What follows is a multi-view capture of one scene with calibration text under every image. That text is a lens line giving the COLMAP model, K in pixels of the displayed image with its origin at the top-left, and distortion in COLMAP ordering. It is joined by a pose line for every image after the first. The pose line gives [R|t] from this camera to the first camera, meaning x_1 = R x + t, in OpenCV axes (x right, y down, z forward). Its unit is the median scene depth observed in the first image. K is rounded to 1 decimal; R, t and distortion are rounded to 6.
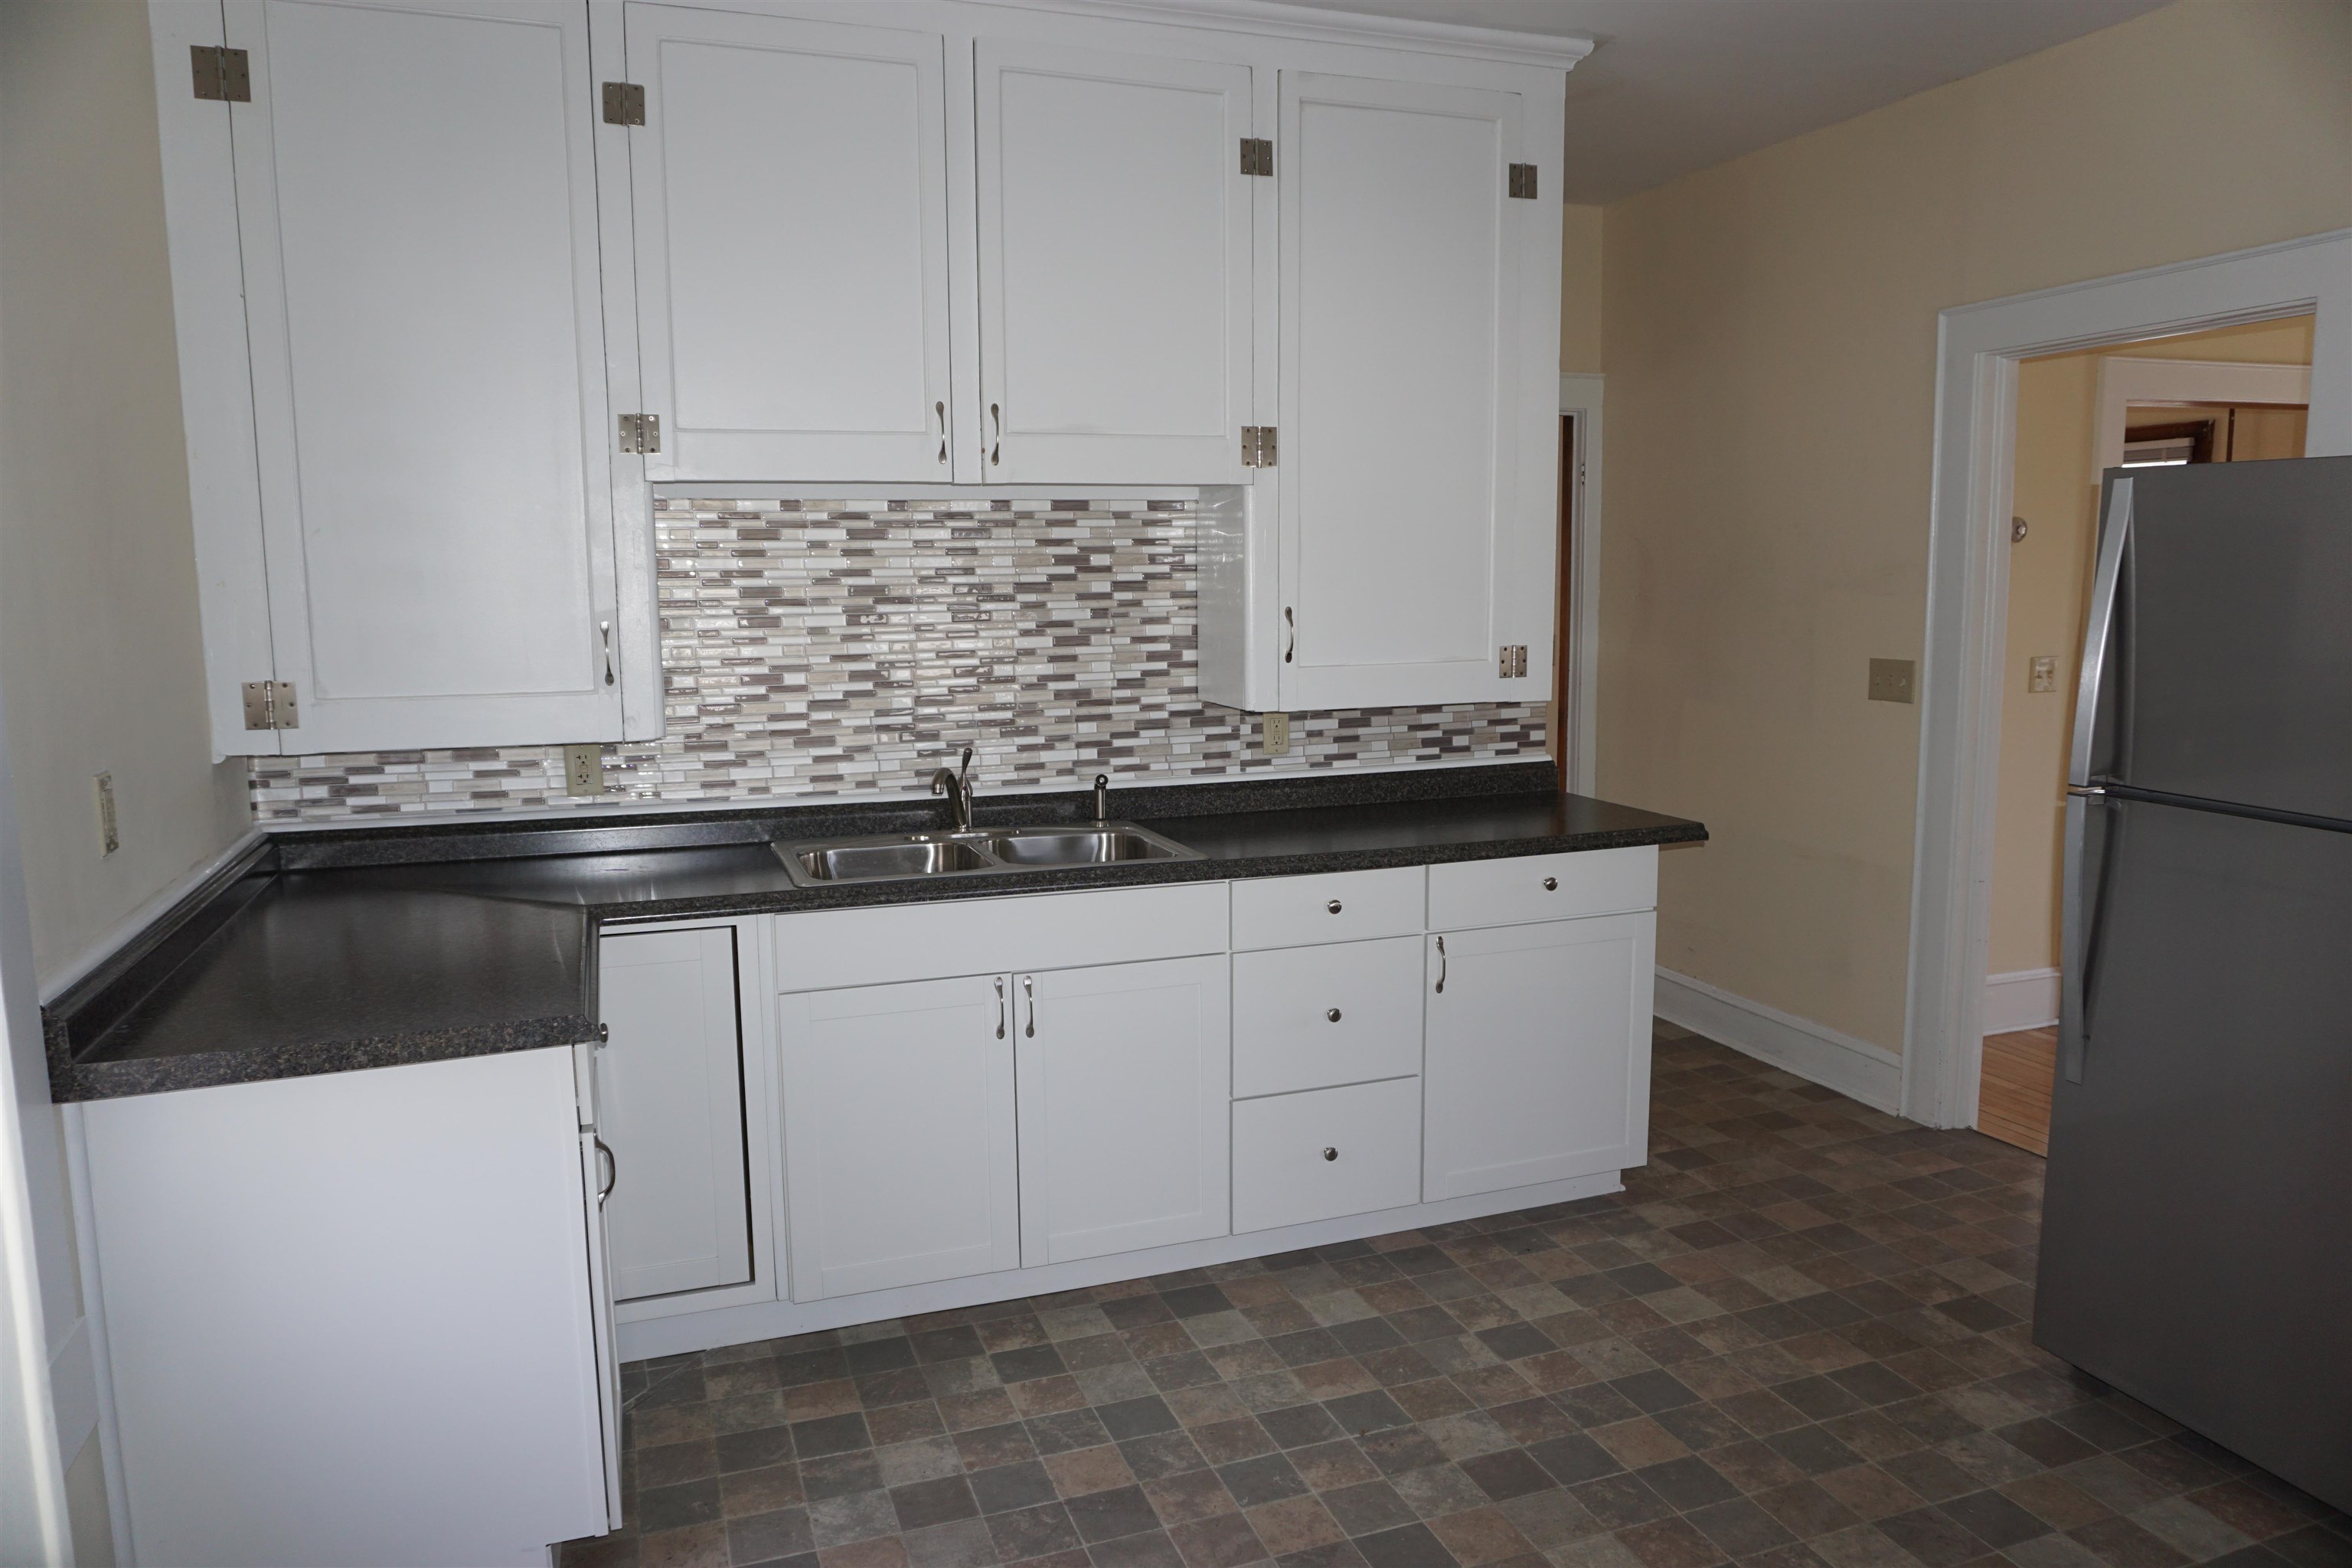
lens RADIAL K [[1566.0, 0, 1180.1], [0, 1566.0, 781.3], [0, 0, 1]] dist [-0.061547, 0.047168]
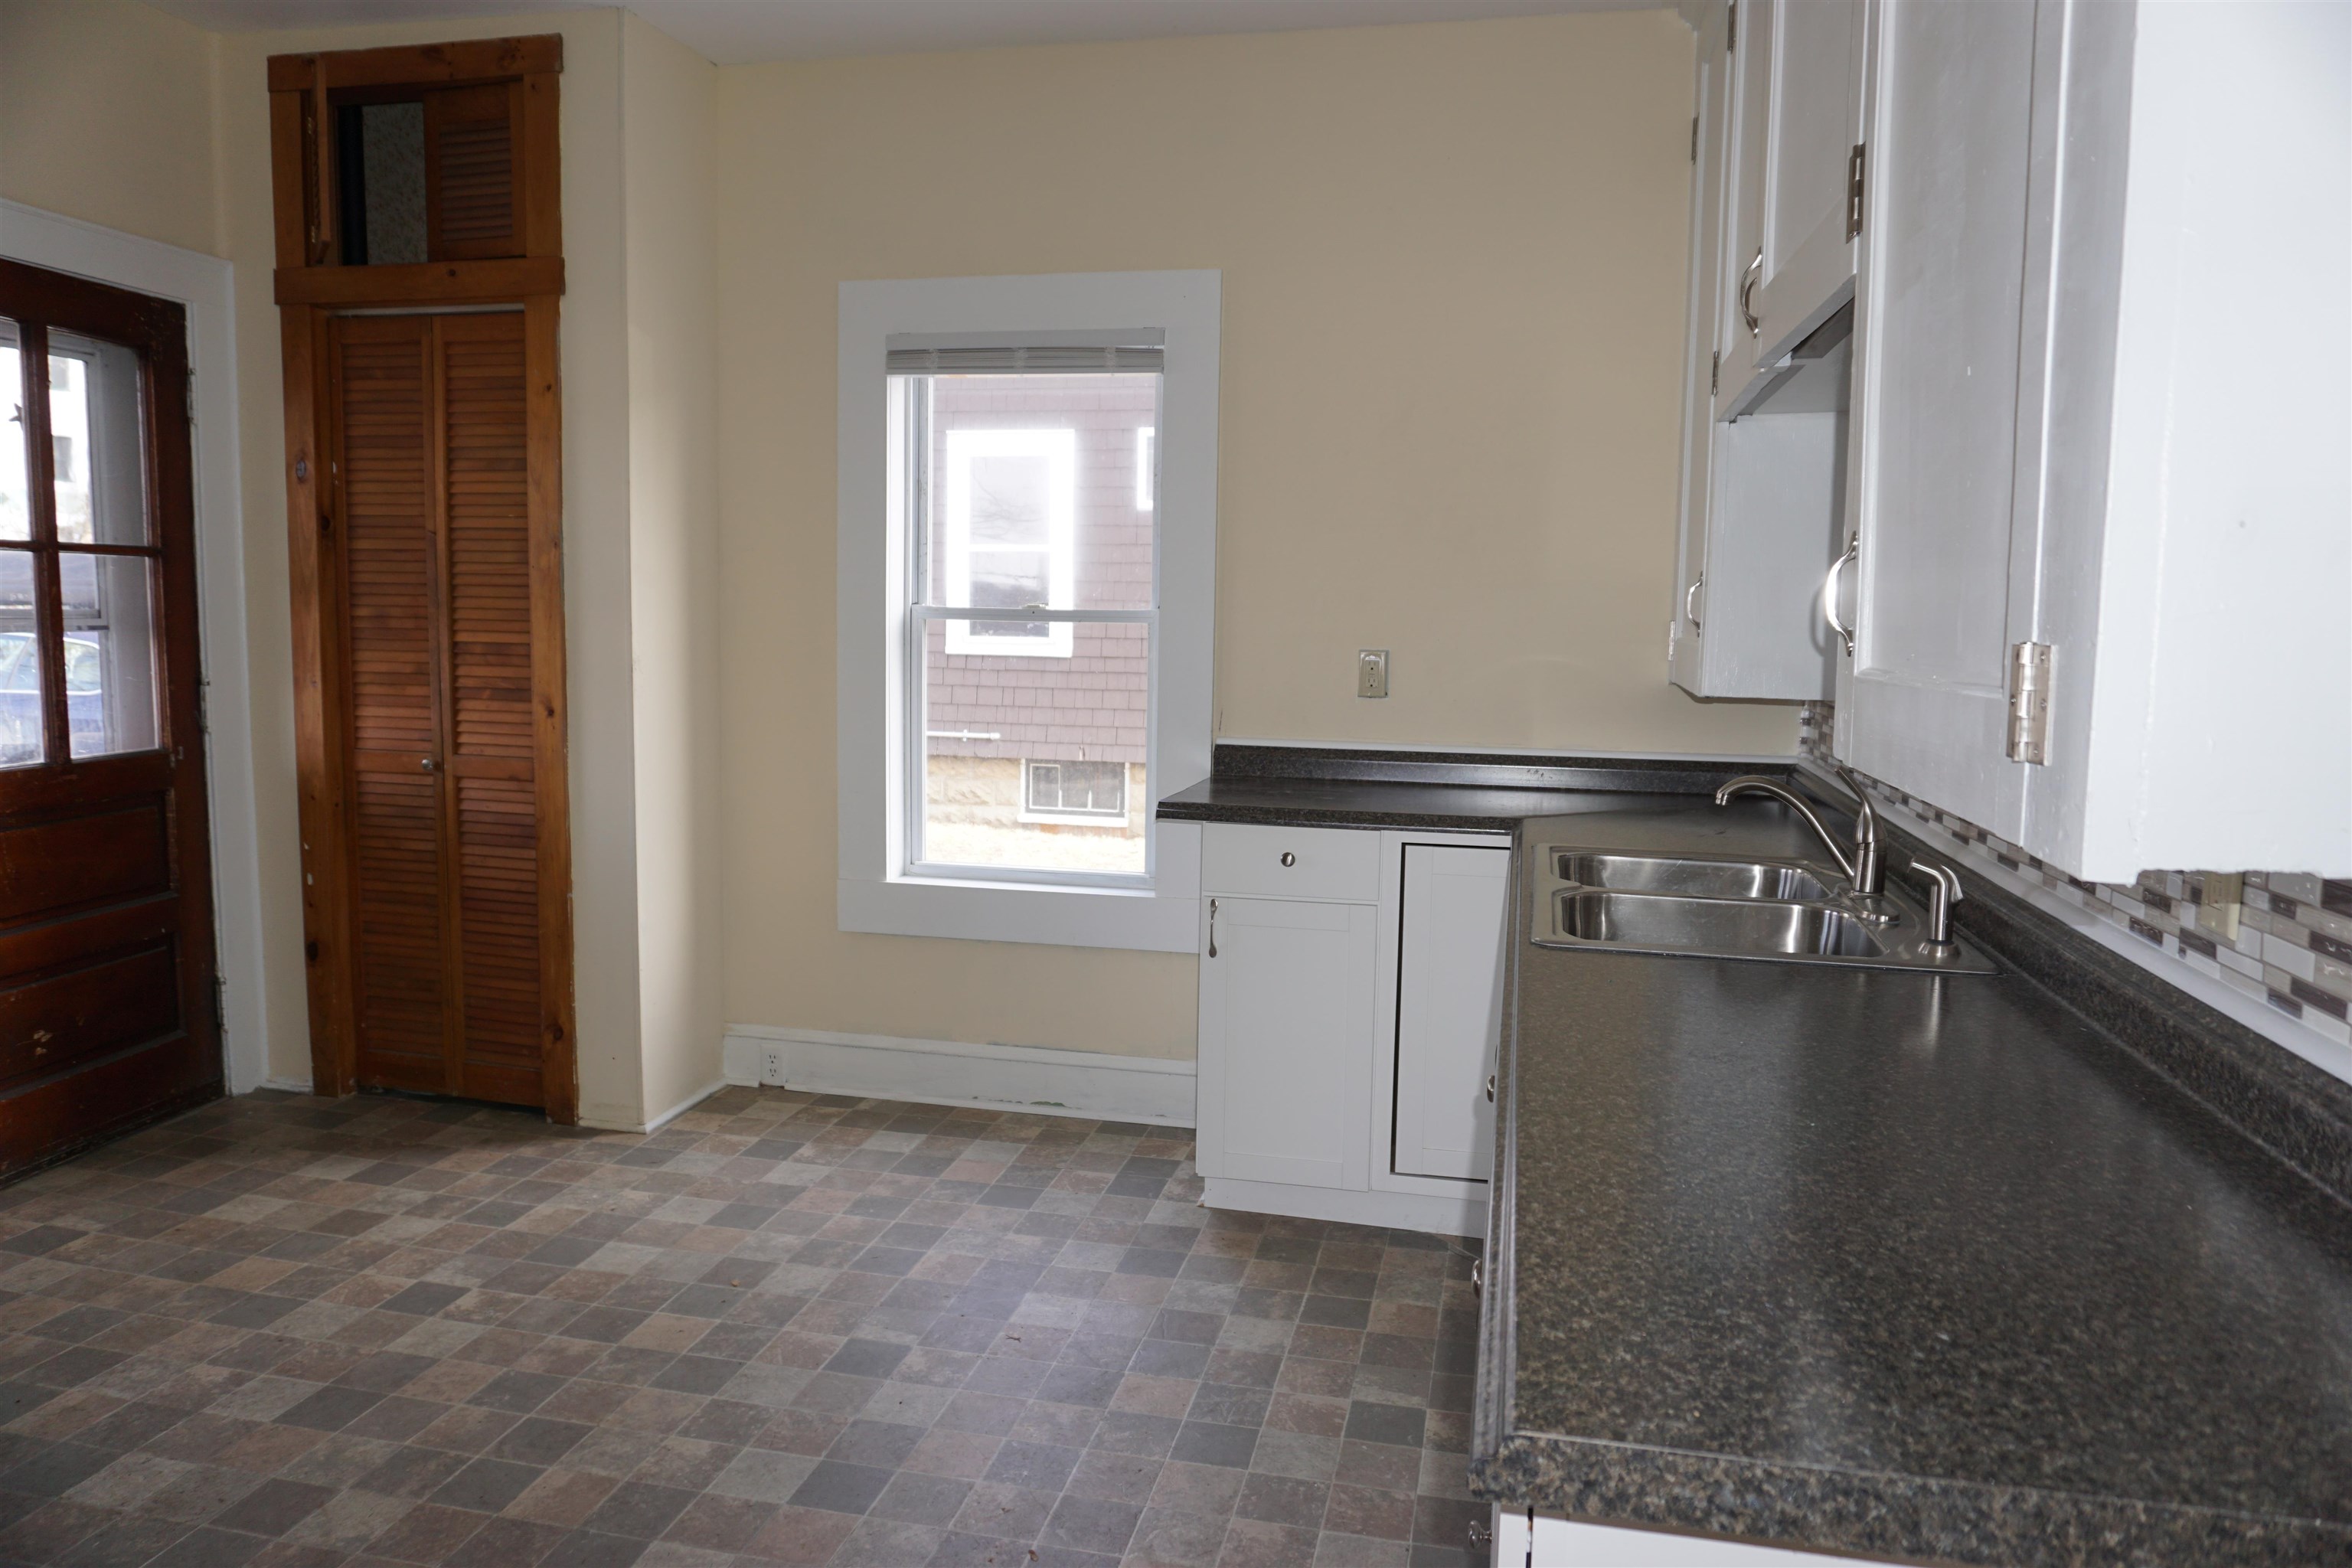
lens RADIAL K [[1566.0, 0, 1180.1], [0, 1566.0, 781.3], [0, 0, 1]] dist [-0.061547, 0.047168]
pose [[-0.535702, 0.088554, -0.839751, 0.542890], [-0.130408, 0.973878, 0.185890, -0.097157], [0.834276, 0.209091, -0.510161, 1.053051]]
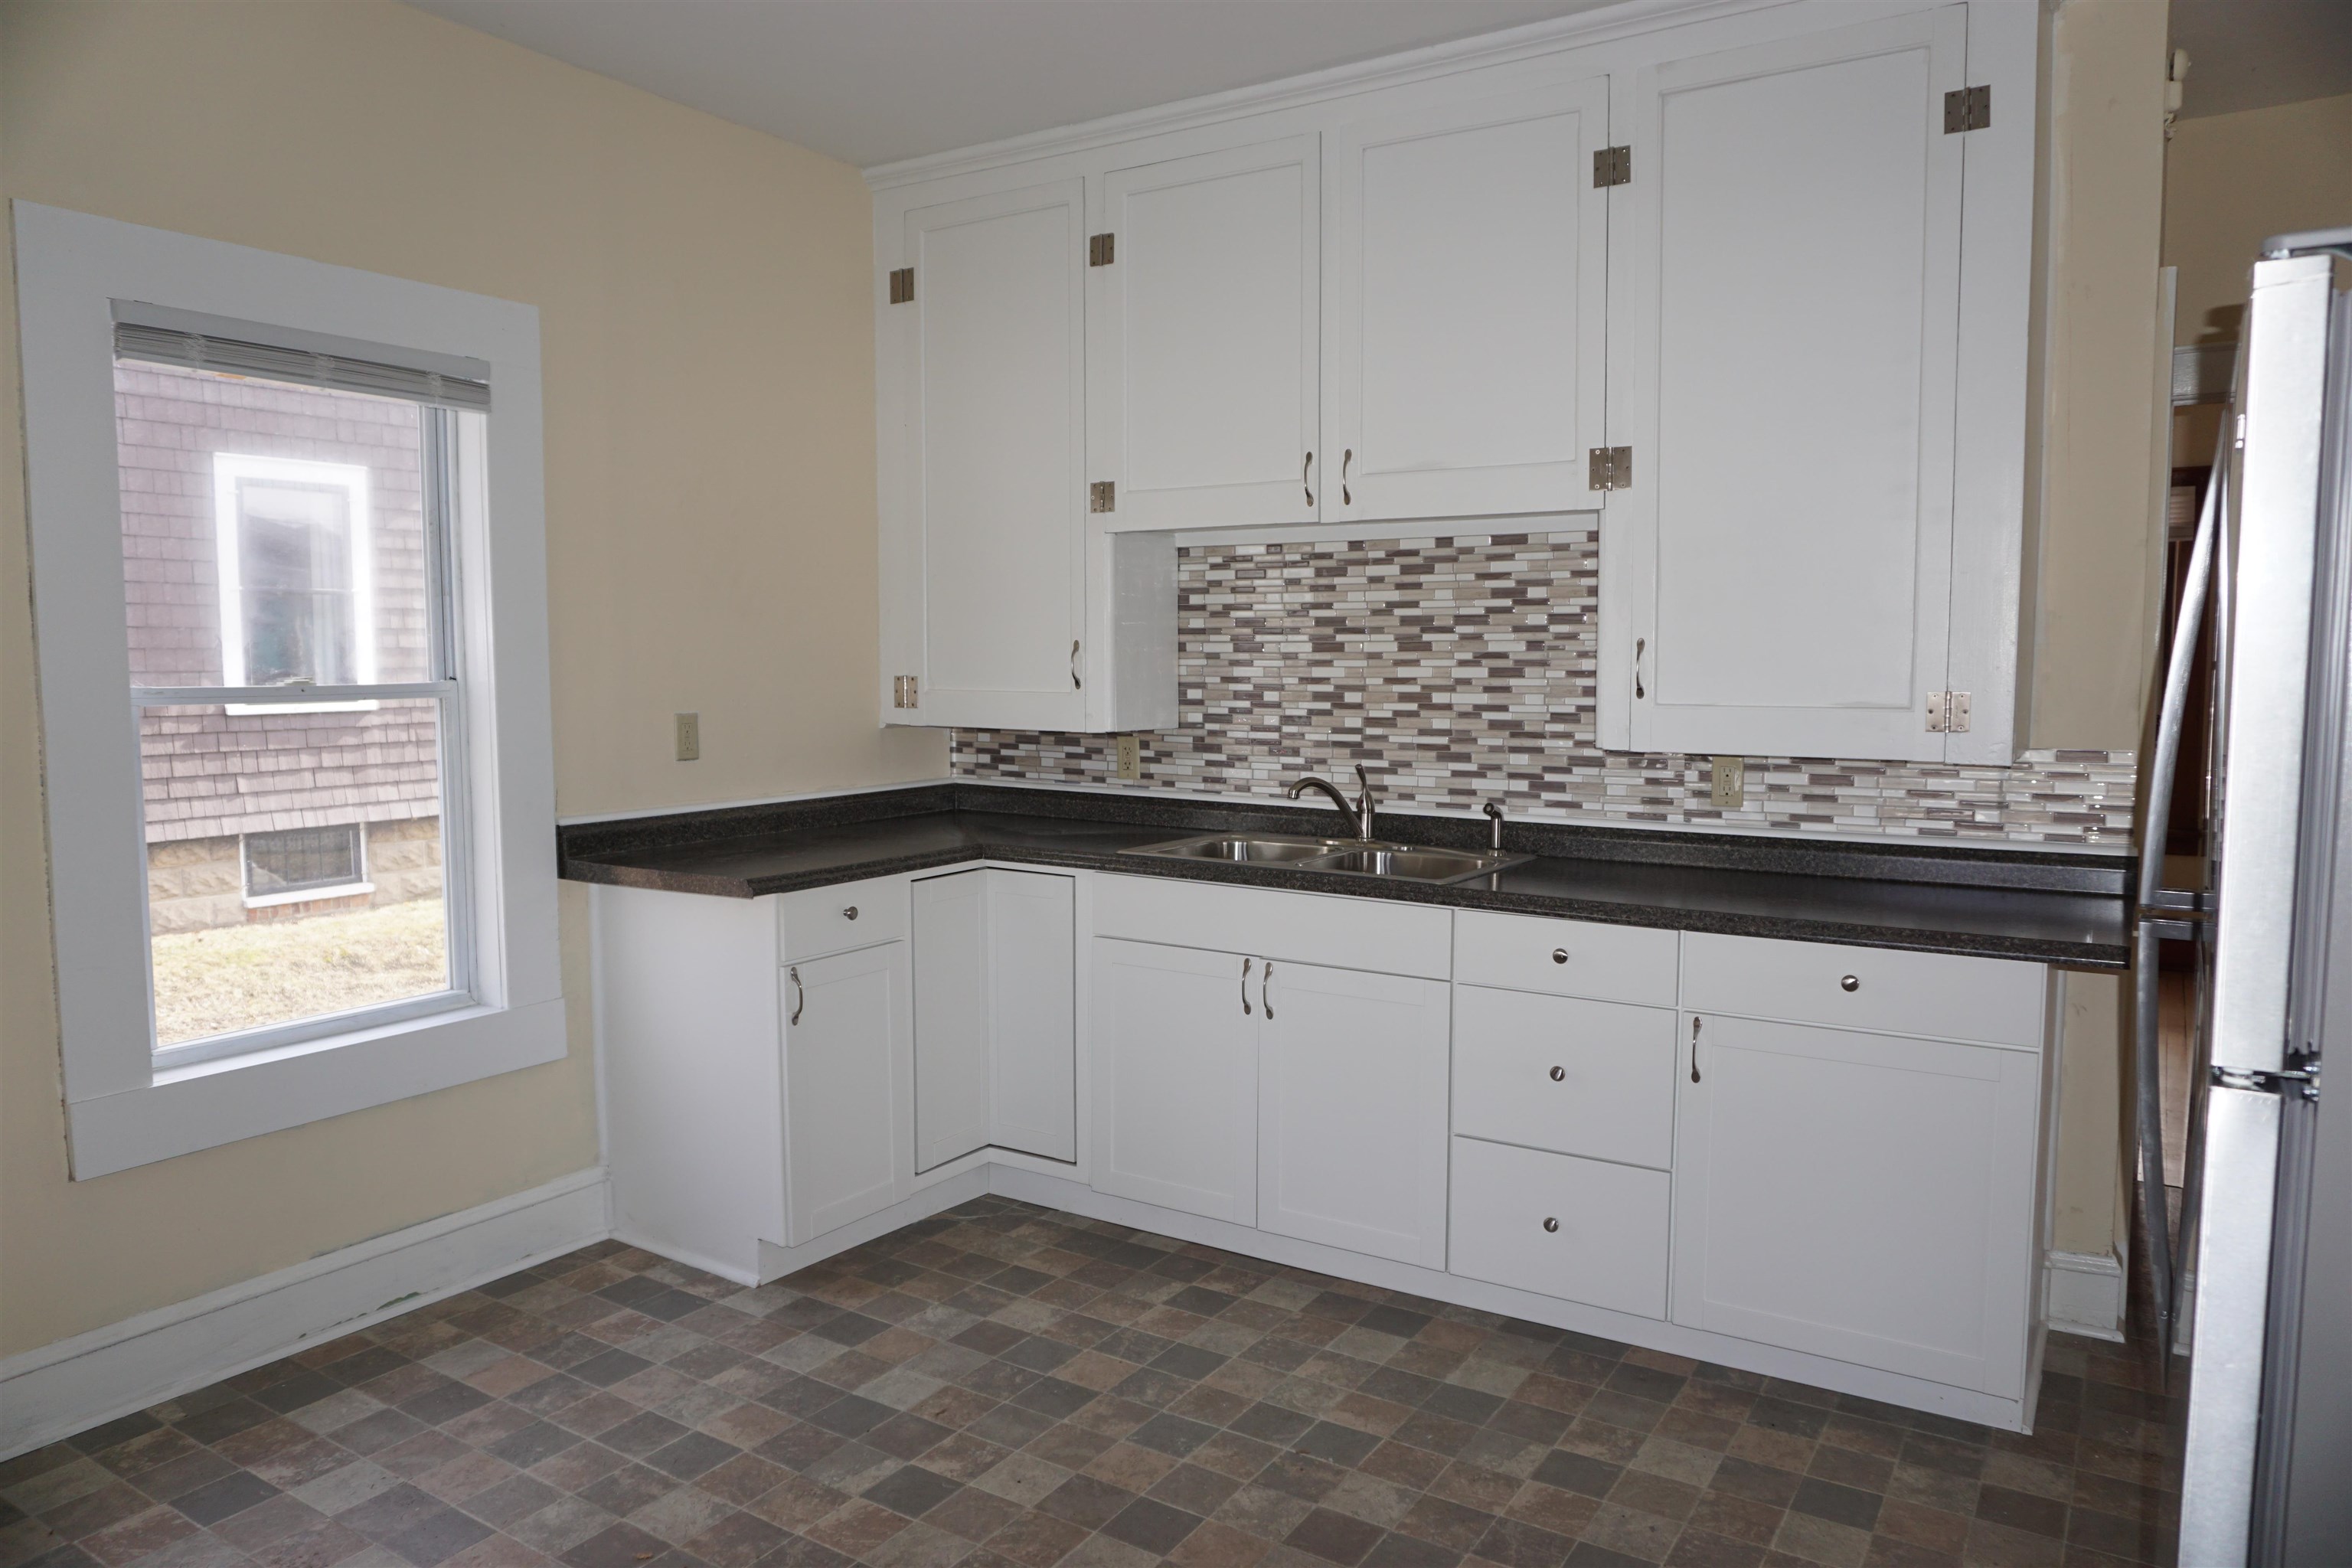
lens RADIAL K [[1566.0, 0, 1180.1], [0, 1566.0, 781.3], [0, 0, 1]] dist [-0.061547, 0.047168]
pose [[0.603976, 0.075826, -0.793387, 0.626641], [-0.112953, 0.993560, 0.008970, -0.004787], [0.788958, 0.084198, 0.608651, 0.227038]]
